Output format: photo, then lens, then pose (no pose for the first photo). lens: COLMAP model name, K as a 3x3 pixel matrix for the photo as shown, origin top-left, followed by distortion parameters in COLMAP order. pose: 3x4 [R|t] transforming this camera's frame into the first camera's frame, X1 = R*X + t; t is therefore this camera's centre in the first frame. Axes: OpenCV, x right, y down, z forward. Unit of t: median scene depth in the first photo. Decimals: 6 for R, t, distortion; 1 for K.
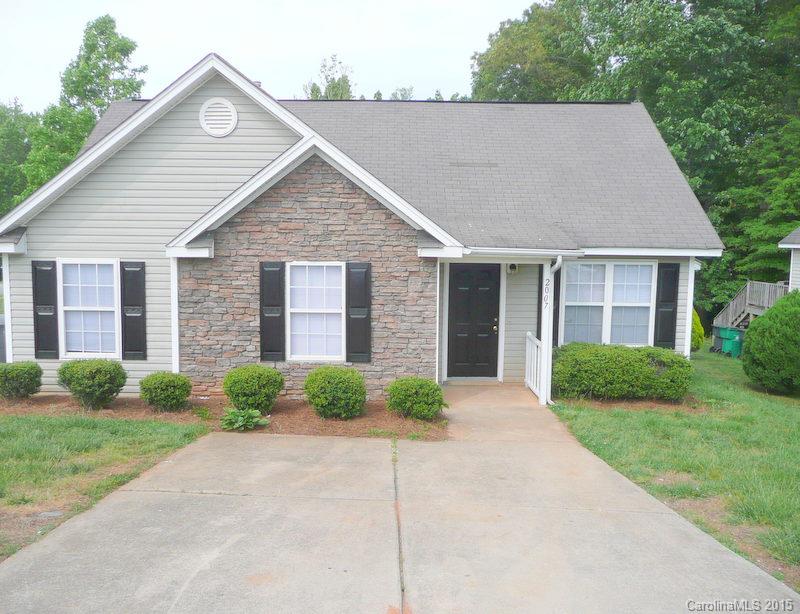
lens RADIAL K [[619.0, 0, 399.3], [0, 619.0, 305.6], [0, 0, 1]] dist [-0.001213, -0.002117]
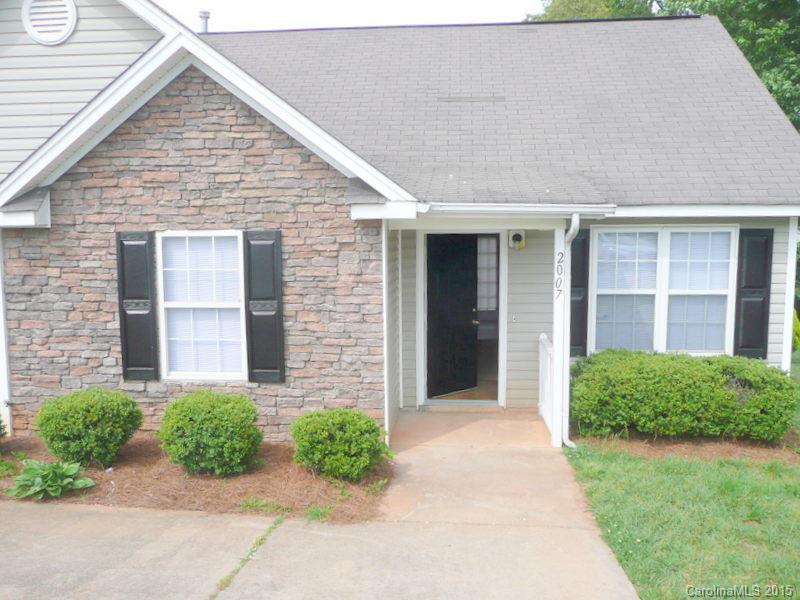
lens RADIAL K [[659.7, 0, 400.5], [0, 659.7, 302.0], [0, 0, 1]] dist [-0.012672, 0.018525]
pose [[0.996459, -0.008592, -0.083641, 0.136066], [0.008837, 0.999958, 0.002561, 0.005118], [0.083616, -0.003291, 0.996493, 0.316856]]
